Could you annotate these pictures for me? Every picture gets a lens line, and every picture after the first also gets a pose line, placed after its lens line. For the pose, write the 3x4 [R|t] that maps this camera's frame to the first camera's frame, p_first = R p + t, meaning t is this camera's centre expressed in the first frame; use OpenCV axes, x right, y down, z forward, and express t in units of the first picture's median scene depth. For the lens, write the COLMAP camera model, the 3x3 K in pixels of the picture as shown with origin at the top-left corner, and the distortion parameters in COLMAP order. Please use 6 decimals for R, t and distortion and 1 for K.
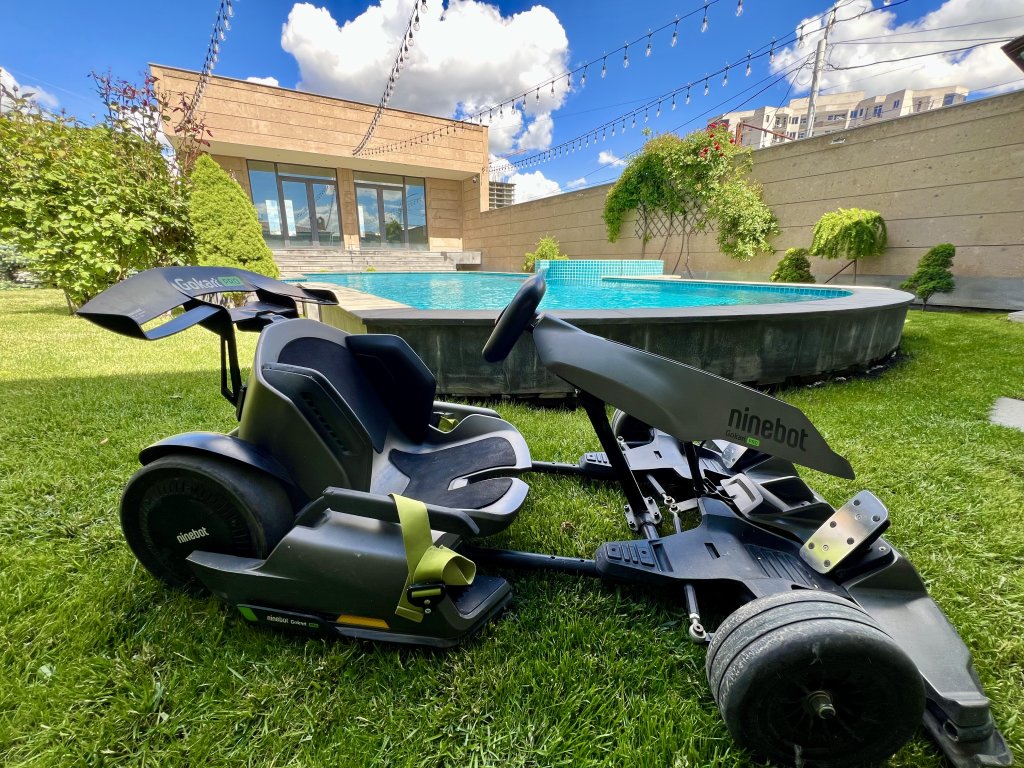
lens RADIAL K [[403.6, 0, 512.7], [0, 403.6, 380.5], [0, 0, 1]] dist [-0.003224, -0.000228]
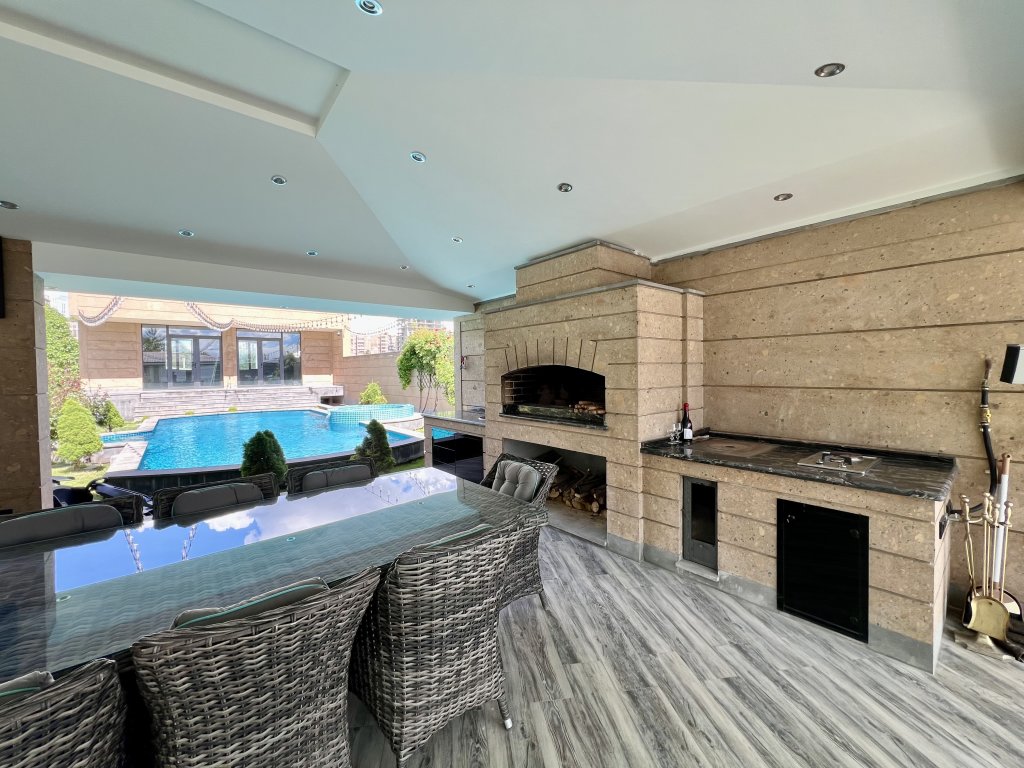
lens RADIAL K [[403.6, 0, 511.7], [0, 403.6, 383.6], [0, 0, 1]] dist [-0.003224, -0.000228]
pose [[0.987944, -0.019588, 0.153566, 0.258660], [0.057099, 0.968132, -0.243845, 0.011404], [-0.143896, 0.249674, 0.957579, -0.299365]]
